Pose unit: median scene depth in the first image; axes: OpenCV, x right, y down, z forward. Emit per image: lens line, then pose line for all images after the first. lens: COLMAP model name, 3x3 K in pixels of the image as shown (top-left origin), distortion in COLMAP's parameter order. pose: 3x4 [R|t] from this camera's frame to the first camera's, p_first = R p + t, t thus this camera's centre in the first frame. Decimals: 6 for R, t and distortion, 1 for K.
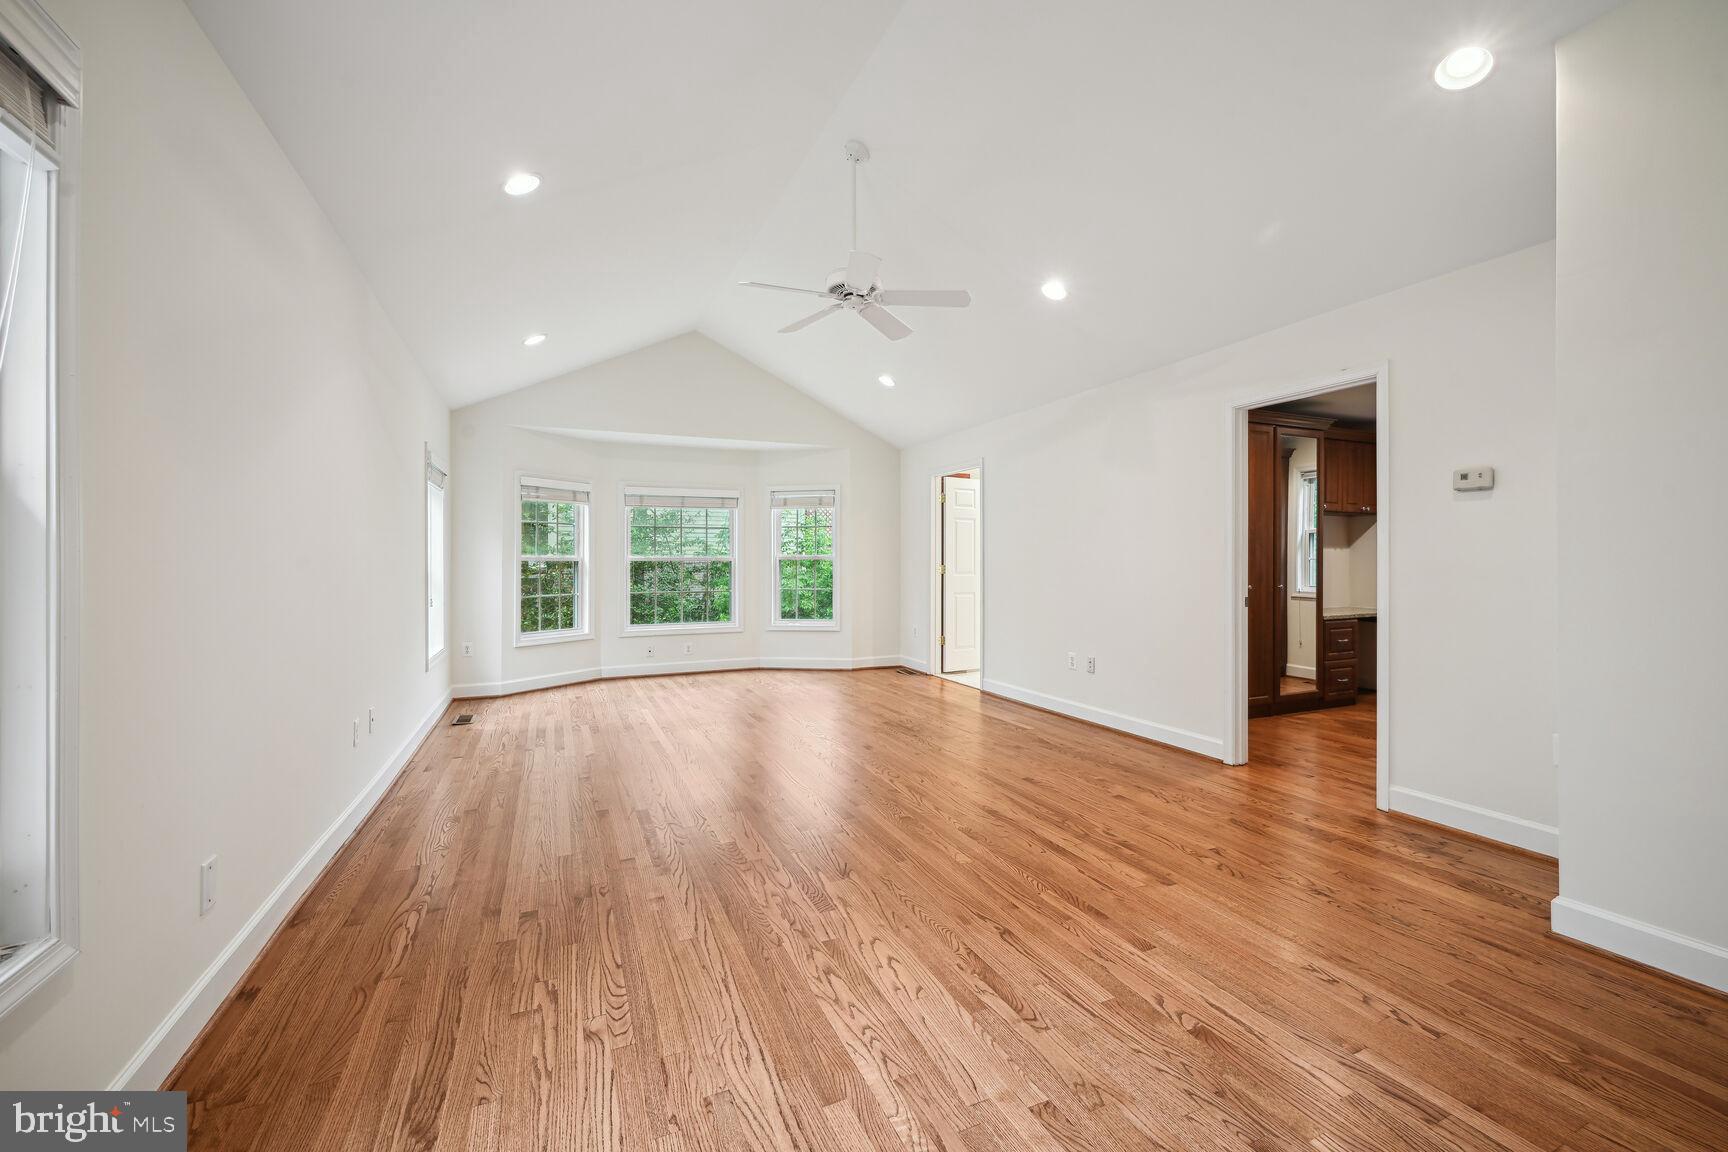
lens RADIAL K [[696.0, 0, 865.3], [0, 696.0, 567.5], [0, 0, 1]] dist [0.001254, 0.000433]
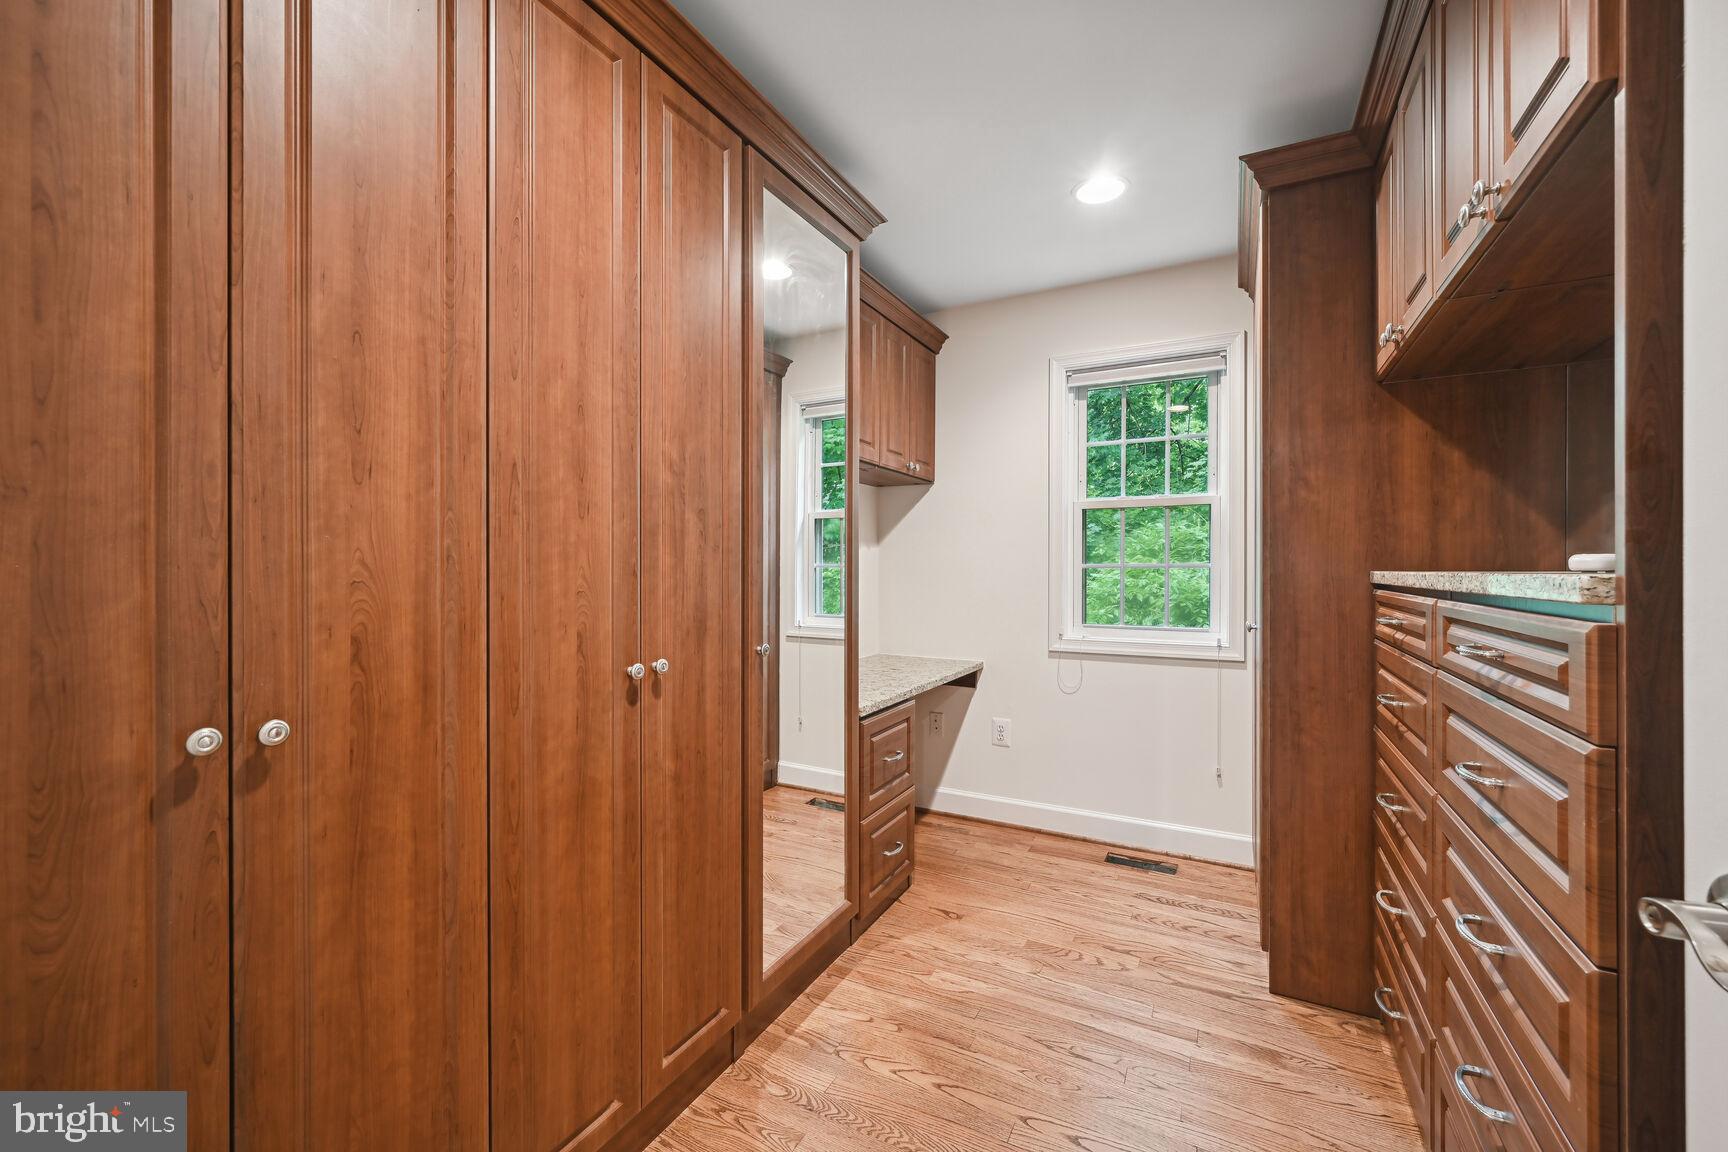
lens RADIAL K [[696.0, 0, 862.7], [0, 696.0, 572.7], [0, 0, 1]] dist [0.001254, 0.000433]
pose [[0.786664, 0.000618, 0.617381, 0.332481], [0.002423, 0.999989, -0.004088, -0.003928], [-0.617376, 0.004711, 0.786654, 0.550230]]
